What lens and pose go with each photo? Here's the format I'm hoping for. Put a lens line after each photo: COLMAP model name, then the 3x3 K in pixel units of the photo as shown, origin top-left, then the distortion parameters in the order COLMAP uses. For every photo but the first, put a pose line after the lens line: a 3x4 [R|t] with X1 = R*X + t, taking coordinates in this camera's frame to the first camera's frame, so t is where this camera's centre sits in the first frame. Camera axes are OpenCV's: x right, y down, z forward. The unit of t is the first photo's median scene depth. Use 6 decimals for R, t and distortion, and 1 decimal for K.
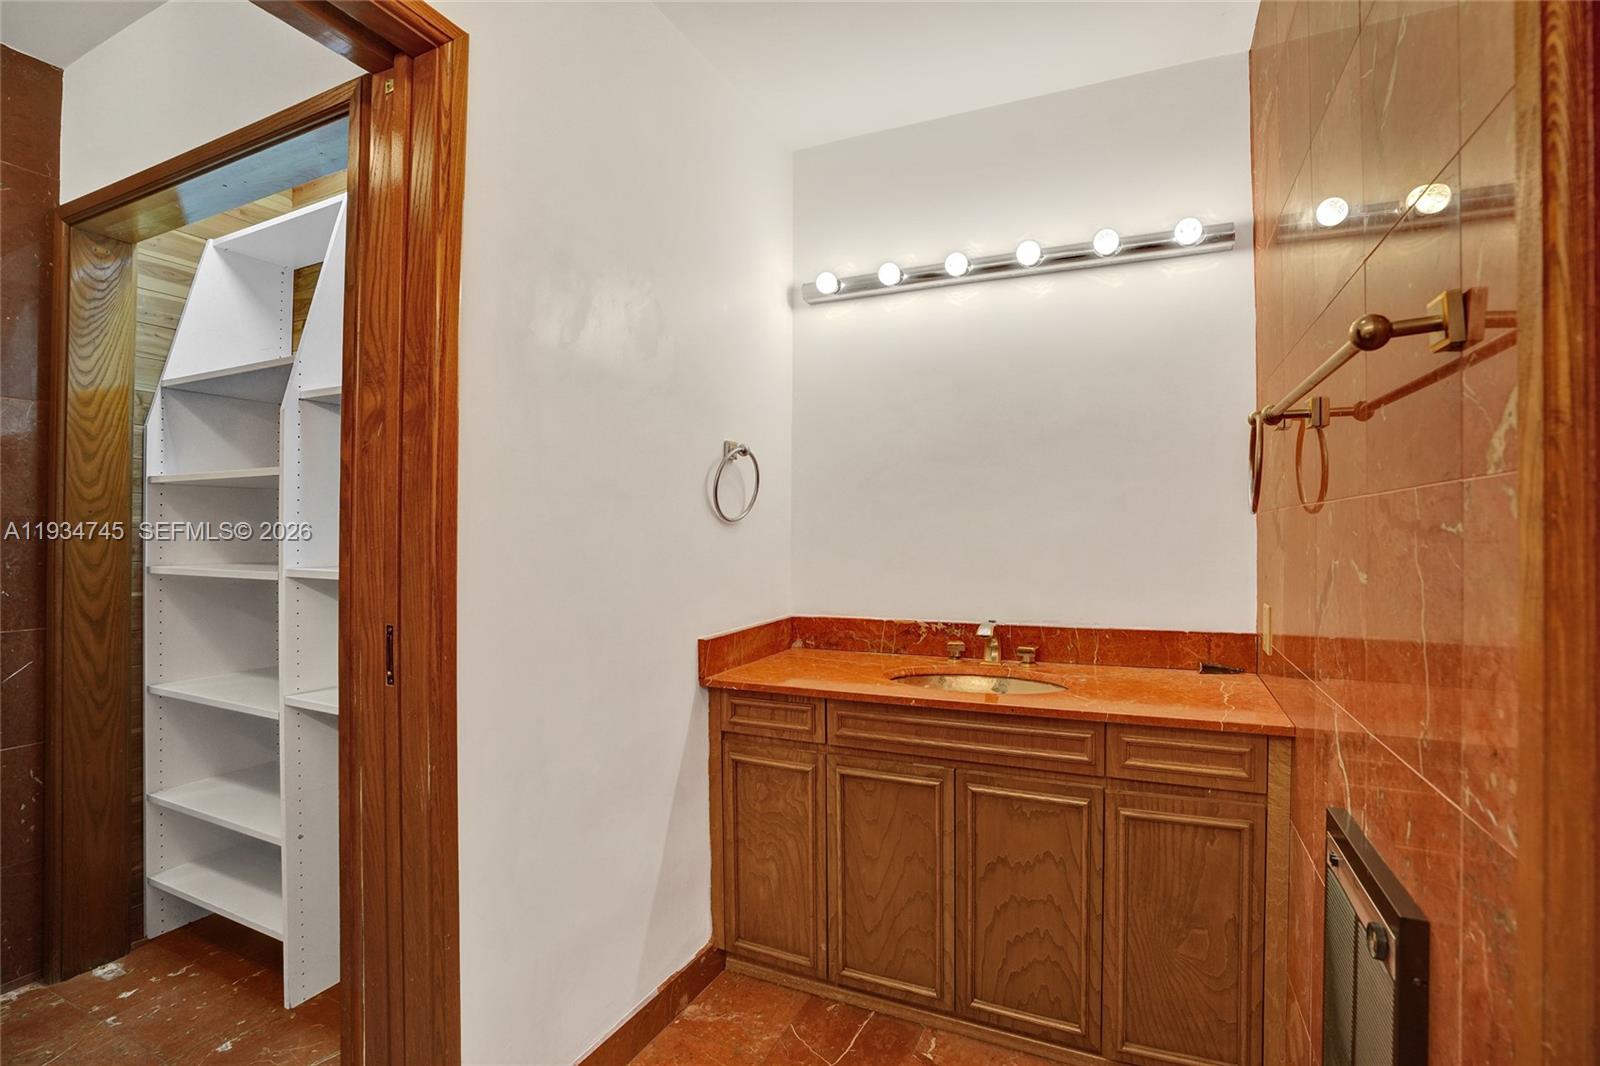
lens RADIAL K [[760.0, 0, 809.8], [0, 760.0, 532.4], [0, 0, 1]] dist [-0.063025, 0.023916]
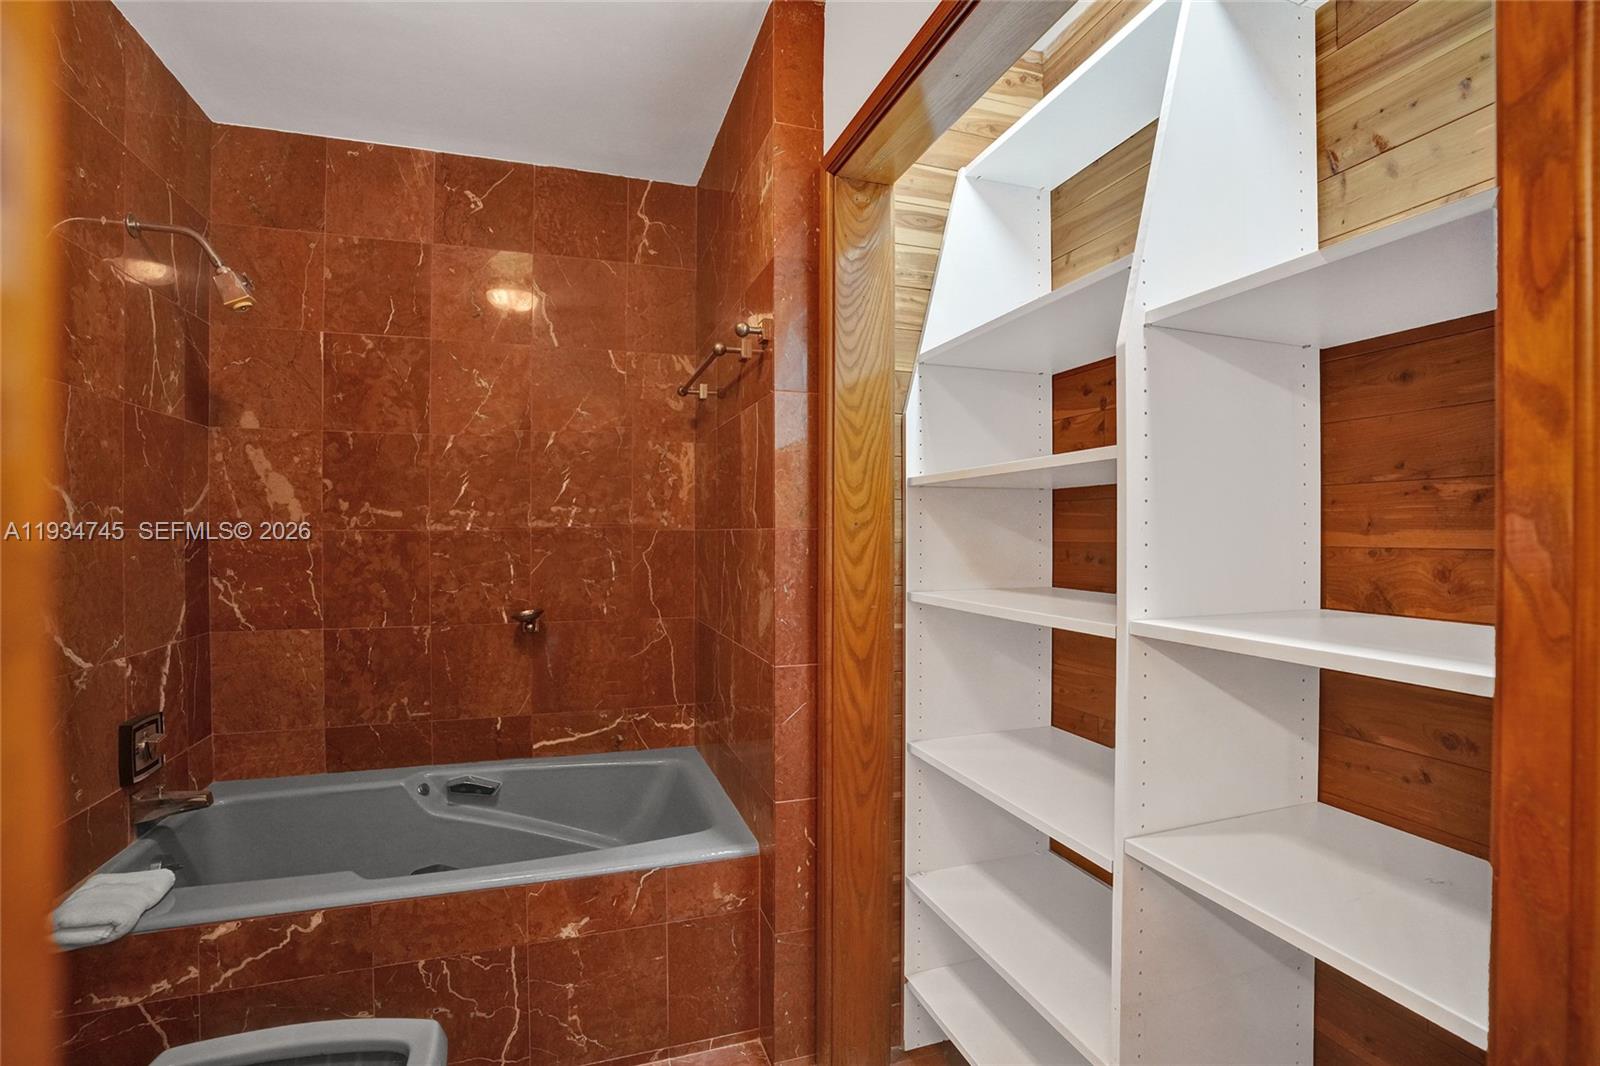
lens RADIAL K [[758.7, 0, 815.6], [0, 758.7, 523.3], [0, 0, 1]] dist [0.001651, -0.000229]
pose [[0.704044, -0.011721, -0.710060, -0.417870], [0.007749, 0.999931, -0.008823, -0.021877], [0.710114, 0.000710, 0.704086, 0.375800]]
